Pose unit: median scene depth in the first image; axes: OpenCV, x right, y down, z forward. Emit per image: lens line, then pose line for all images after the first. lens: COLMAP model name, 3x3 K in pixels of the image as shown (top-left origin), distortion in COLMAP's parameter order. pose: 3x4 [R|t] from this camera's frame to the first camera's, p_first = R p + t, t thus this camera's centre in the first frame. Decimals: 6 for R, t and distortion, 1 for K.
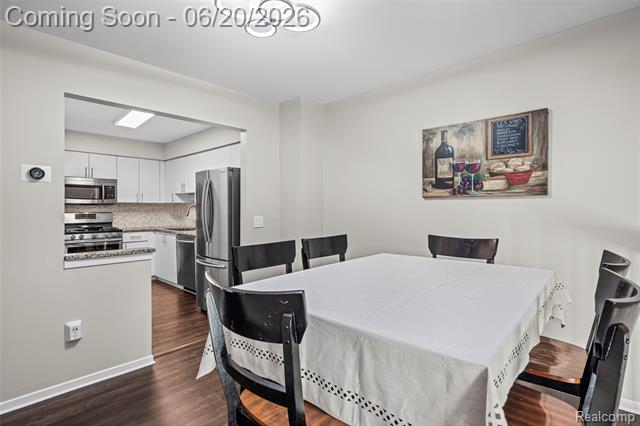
lens RADIAL K [[313.5, 0, 318.7], [0, 313.5, 206.3], [0, 0, 1]] dist [-0.002921, -0.000673]
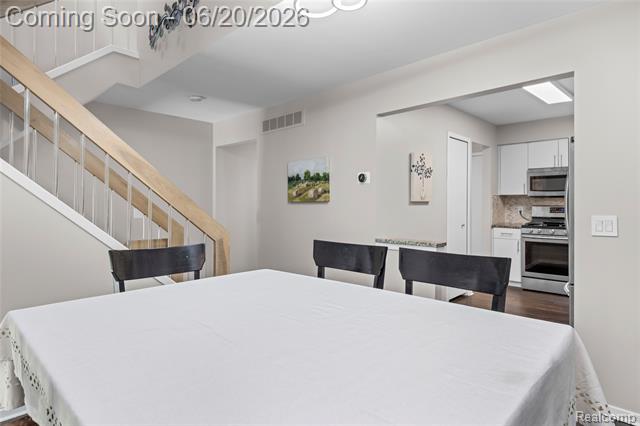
lens RADIAL K [[358.8, 0, 319.9], [0, 358.8, 202.6], [0, 0, 1]] dist [-0.001886, -0.000405]
pose [[-0.017984, 0.004584, -0.999828, 0.298357], [0.010676, 0.999933, 0.004393, -0.000955], [0.999781, -0.010595, -0.018031, 0.330962]]
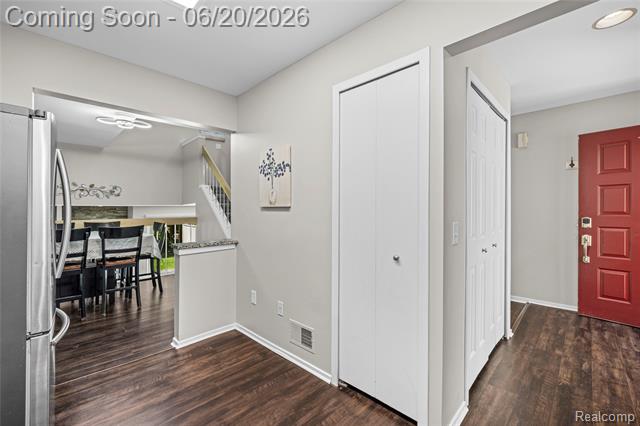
lens RADIAL K [[272.6, 0, 319.9], [0, 272.6, 211.1], [0, 0, 1]] dist [-0.001182, -0.000434]
pose [[-0.999855, 0.000367, 0.017035, -0.542593], [0.000208, 0.999956, -0.009346, 0.013617], [-0.017038, -0.009341, -0.999811, 0.993967]]
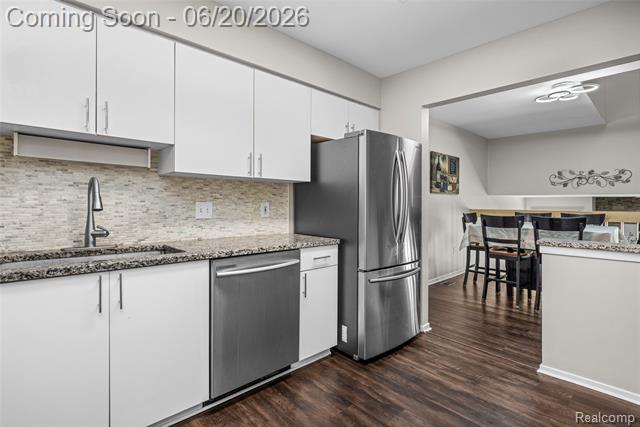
lens RADIAL K [[313.5, 0, 318.7], [0, 313.5, 206.8], [0, 0, 1]] dist [-0.002921, -0.000673]
pose [[0.069915, -0.009244, 0.997510, -0.739797], [-0.014207, 0.999846, 0.010262, 0.022346], [-0.997452, -0.014889, 0.069773, 0.789287]]
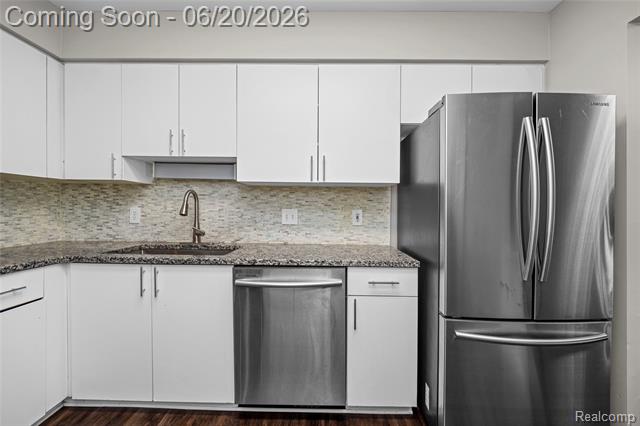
lens RADIAL K [[272.6, 0, 319.9], [0, 272.6, 211.1], [0, 0, 1]] dist [-0.001182, -0.000434]
pose [[0.738558, -0.000266, 0.674190, -0.554239], [-0.014197, 0.999772, 0.015947, 0.018904], [-0.674041, -0.021349, 0.738386, 0.654762]]
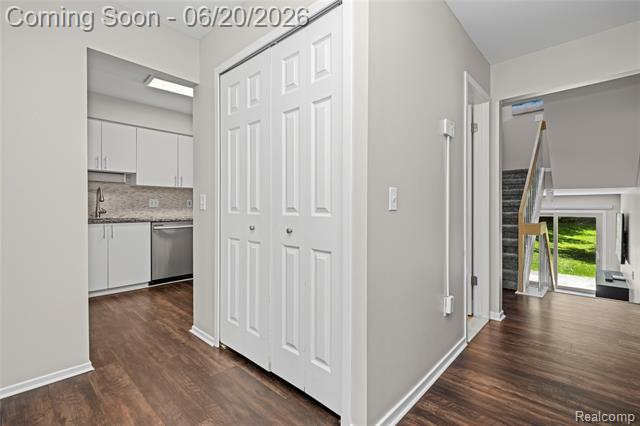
lens RADIAL K [[290.2, 0, 317.6], [0, 290.2, 208.0], [0, 0, 1]] dist [0.002306, 0.000078]
pose [[0.003277, -0.000039, 0.999995, -1.132872], [-0.006943, 0.999976, 0.000061, 0.044569], [-0.999971, -0.006943, 0.003277, 0.514847]]
